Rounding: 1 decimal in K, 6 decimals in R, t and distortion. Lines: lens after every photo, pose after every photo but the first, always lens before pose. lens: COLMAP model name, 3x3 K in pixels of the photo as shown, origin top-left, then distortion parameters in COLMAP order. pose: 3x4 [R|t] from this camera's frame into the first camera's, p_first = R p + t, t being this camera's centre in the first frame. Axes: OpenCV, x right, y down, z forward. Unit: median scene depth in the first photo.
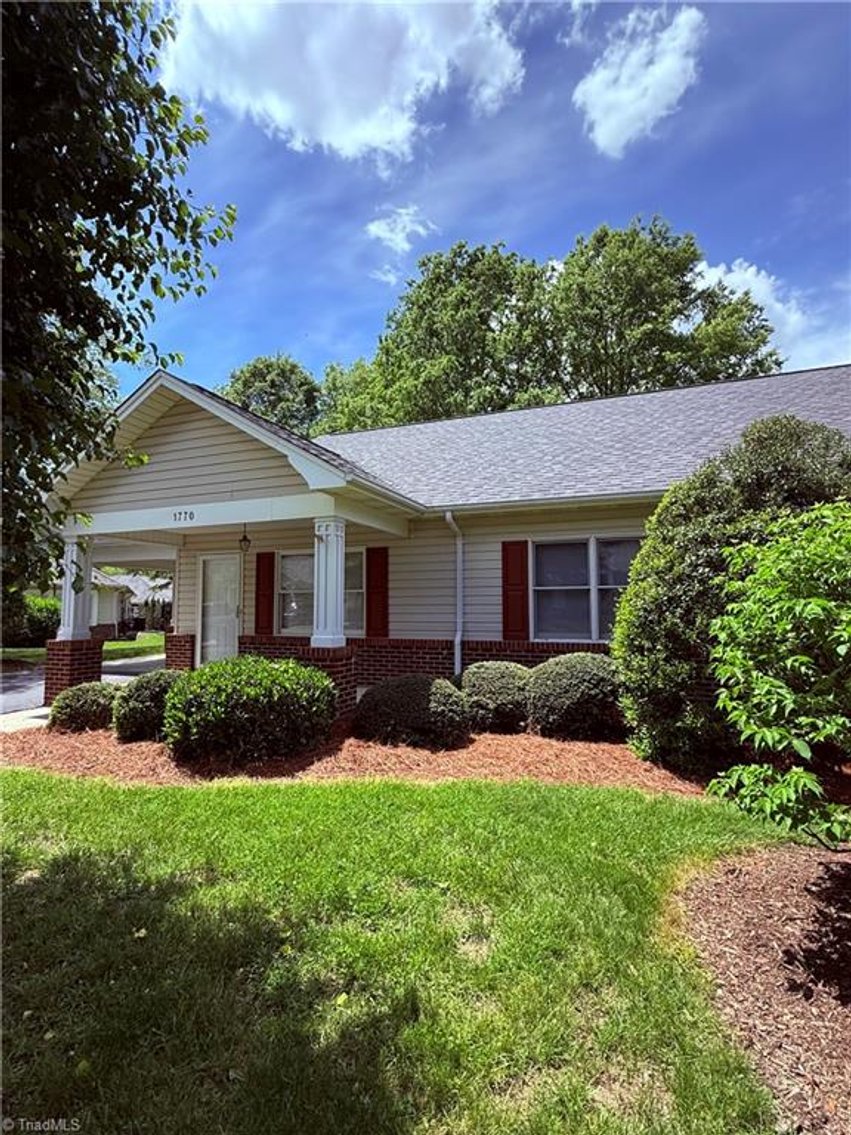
lens RADIAL K [[551.6, 0, 425.9], [0, 551.6, 570.5], [0, 0, 1]] dist [-0.008949, 0.000125]
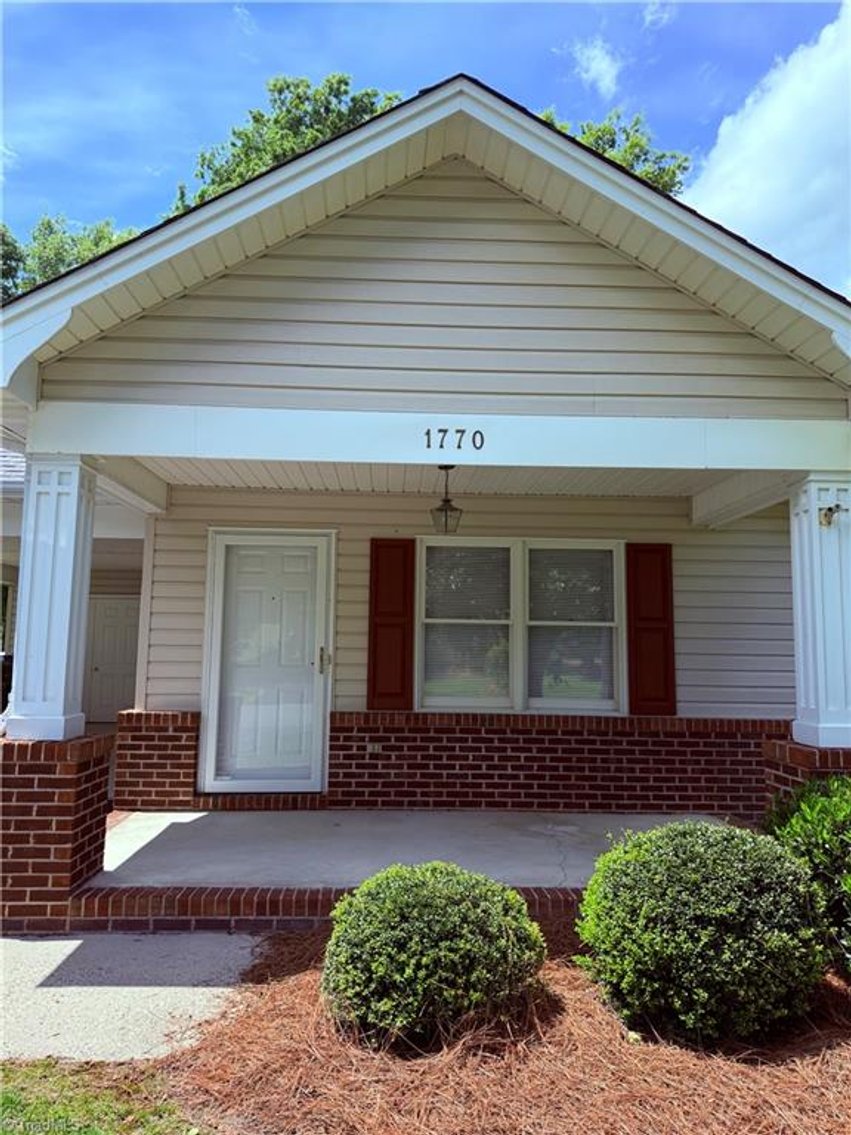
lens RADIAL K [[792.0, 0, 422.9], [0, 792.0, 563.4], [0, 0, 1]] dist [0.159591, -0.296157]
pose [[0.912461, 0.060453, 0.404672, -0.606295], [-0.044842, 0.997842, -0.047955, 0.024050], [-0.406698, 0.025611, 0.913204, 0.388470]]
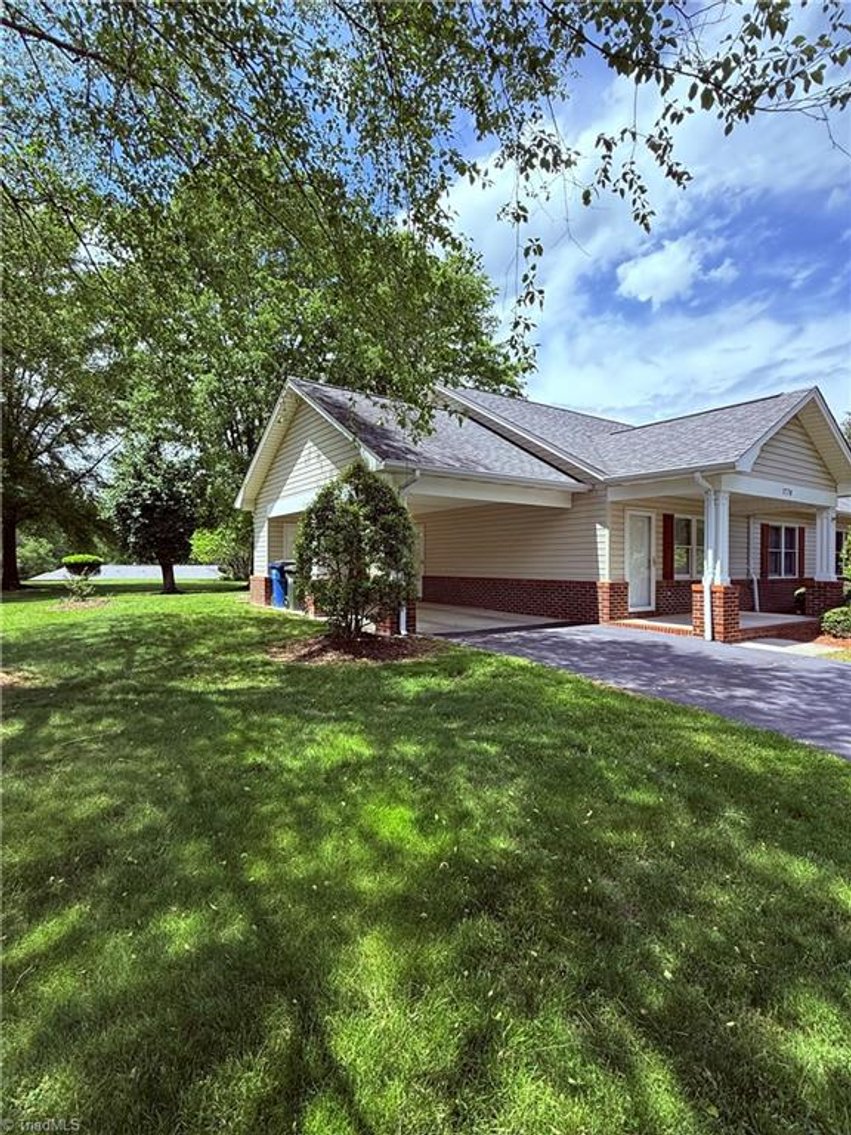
lens RADIAL K [[551.6, 0, 425.9], [0, 551.6, 570.5], [0, 0, 1]] dist [-0.008949, 0.000125]
pose [[0.559863, -0.005724, 0.828565, -1.798423], [-0.065206, 0.996571, 0.050944, 0.074649], [-0.826015, -0.082549, 0.557570, 0.831718]]
